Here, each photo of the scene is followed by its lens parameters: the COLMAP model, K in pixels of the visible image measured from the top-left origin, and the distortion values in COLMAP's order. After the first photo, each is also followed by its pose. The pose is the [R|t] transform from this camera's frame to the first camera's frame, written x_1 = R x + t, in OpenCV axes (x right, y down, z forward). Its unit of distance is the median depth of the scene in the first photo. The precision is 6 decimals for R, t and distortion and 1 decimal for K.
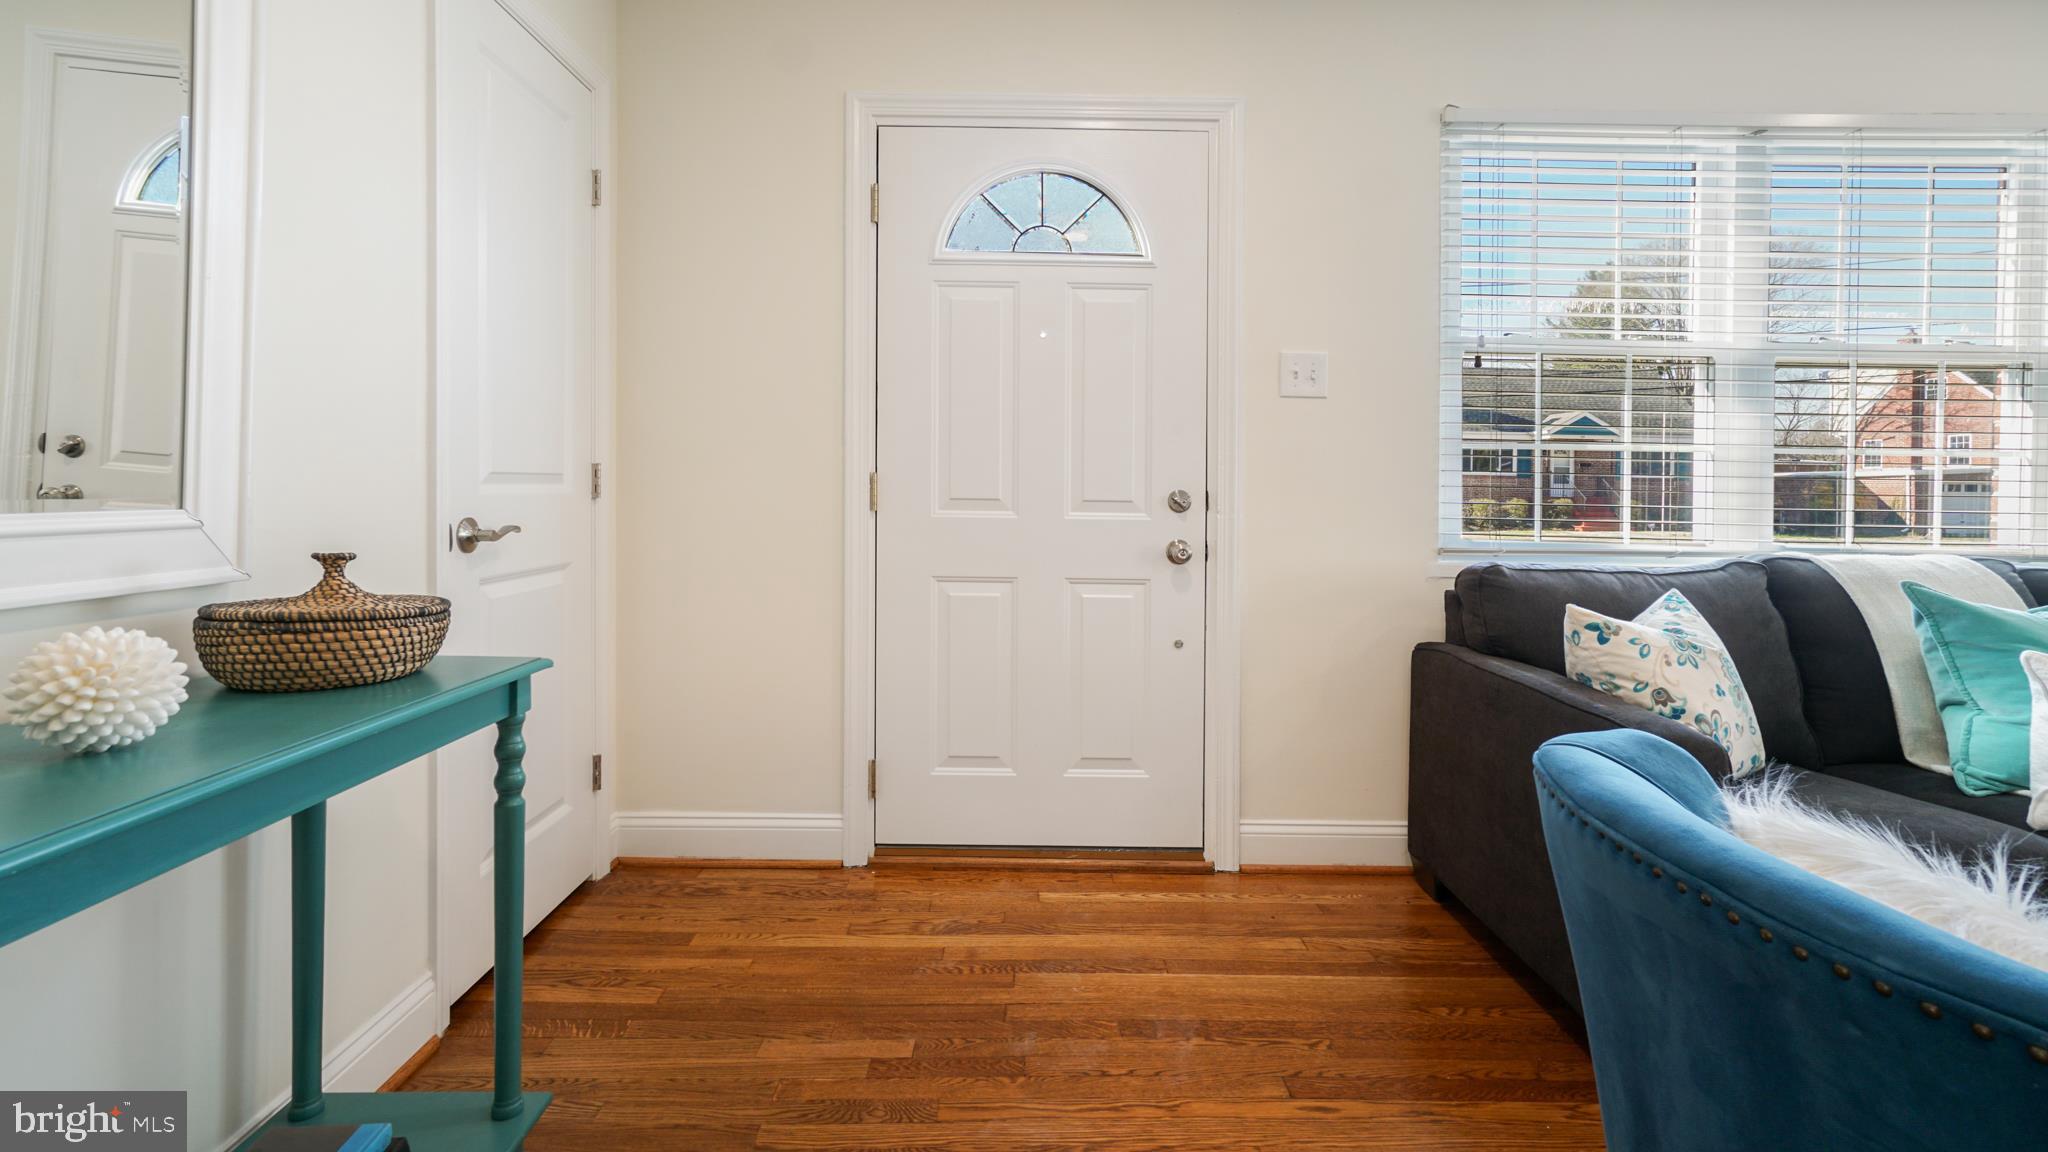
lens RADIAL K [[946.4, 0, 1011.7], [0, 946.4, 492.9], [0, 0, 1]] dist [0.000142, 0.000946]
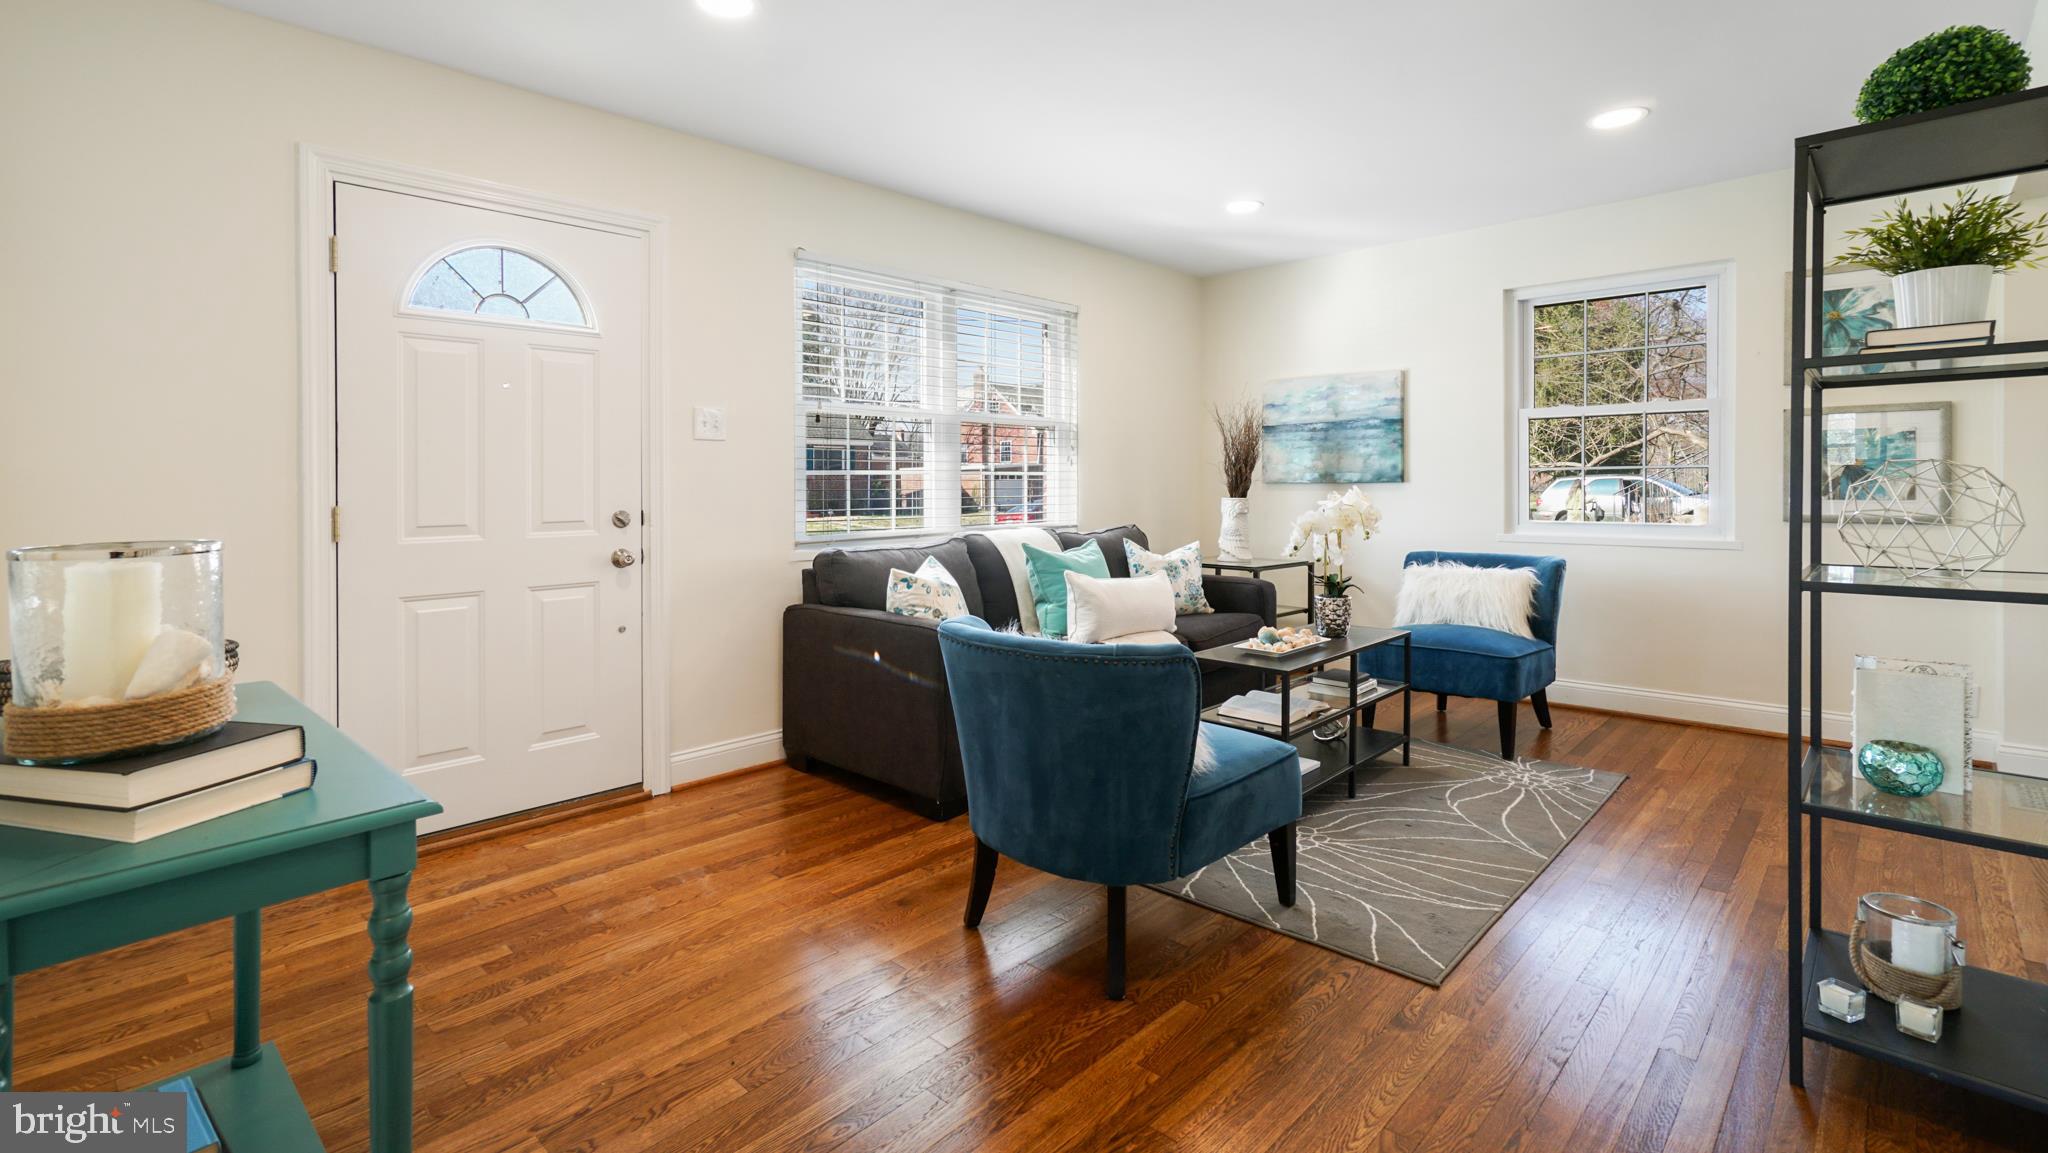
lens RADIAL K [[900.5, 0, 1009.0], [0, 900.5, 540.5], [0, 0, 1]] dist [-0.052028, 0.033569]
pose [[0.703857, -0.064655, 0.707393, -0.344961], [0.027077, 0.997567, 0.064235, -0.028585], [-0.709825, -0.026058, 0.703895, -0.260763]]
